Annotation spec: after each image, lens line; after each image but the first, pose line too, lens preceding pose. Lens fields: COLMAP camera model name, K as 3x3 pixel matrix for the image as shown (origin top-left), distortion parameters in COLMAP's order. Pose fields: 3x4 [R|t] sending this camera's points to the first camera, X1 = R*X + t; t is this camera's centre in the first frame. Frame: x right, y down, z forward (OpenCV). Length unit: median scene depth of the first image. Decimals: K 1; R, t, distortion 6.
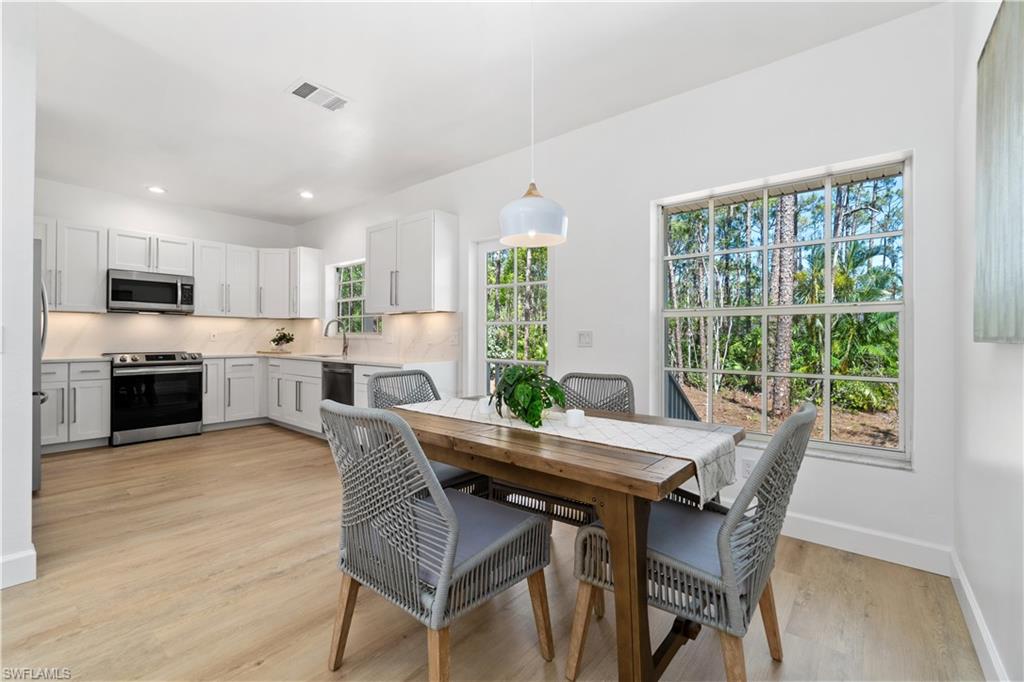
lens RADIAL K [[432.1, 0, 501.0], [0, 432.1, 336.2], [0, 0, 1]] dist [-0.001790, -0.000292]
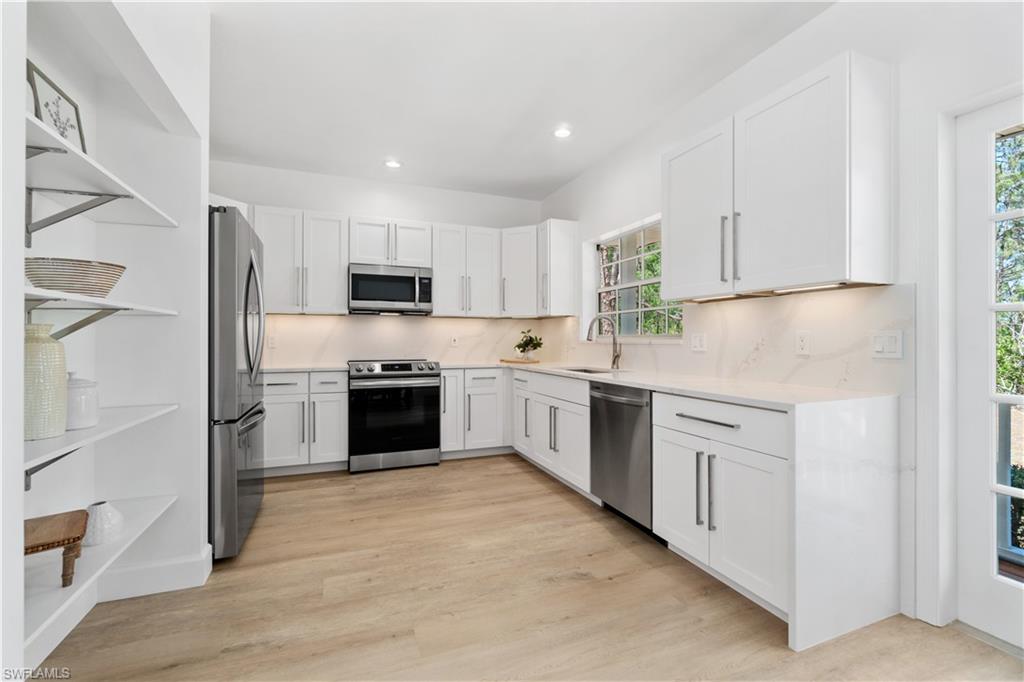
lens RADIAL K [[437.5, 0, 507.1], [0, 437.5, 340.0], [0, 0, 1]] dist [-0.000548, 0.000170]
pose [[0.878302, -0.004148, -0.478088, -0.201811], [0.003745, 0.999991, -0.001796, 0.000254], [0.478091, -0.000213, 0.878310, 0.358154]]
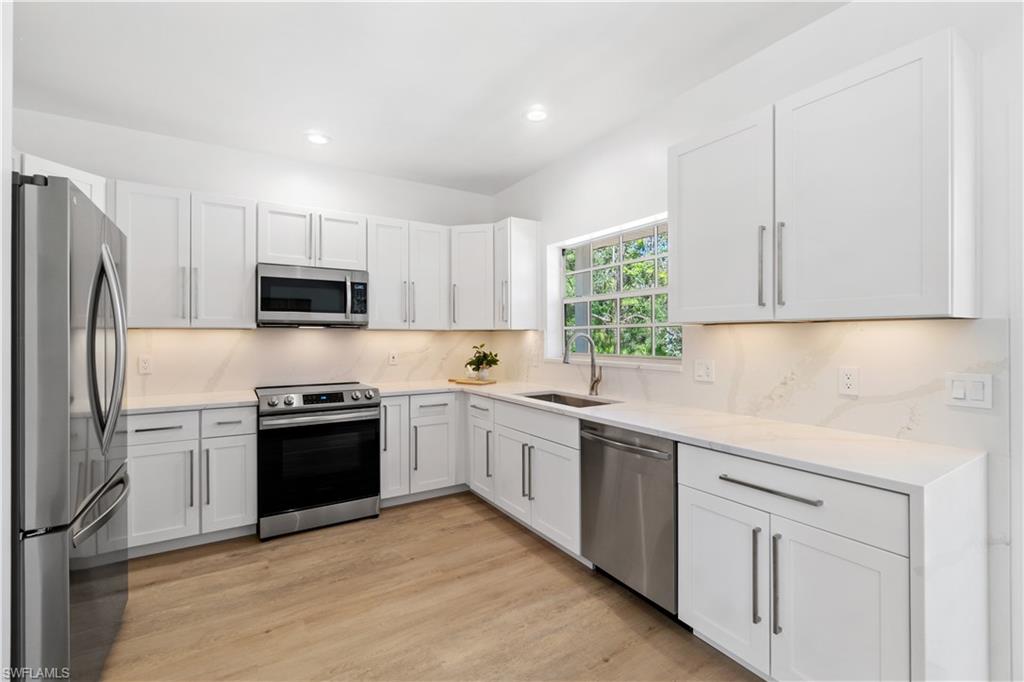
lens RADIAL K [[443.1, 0, 507.2], [0, 443.1, 337.2], [0, 0, 1]] dist [-0.002206, 0.000121]
pose [[0.949883, -0.006934, -0.312529, -0.311293], [0.006762, 0.999976, -0.001634, -0.035547], [0.312533, -0.000561, 0.949907, 0.442283]]
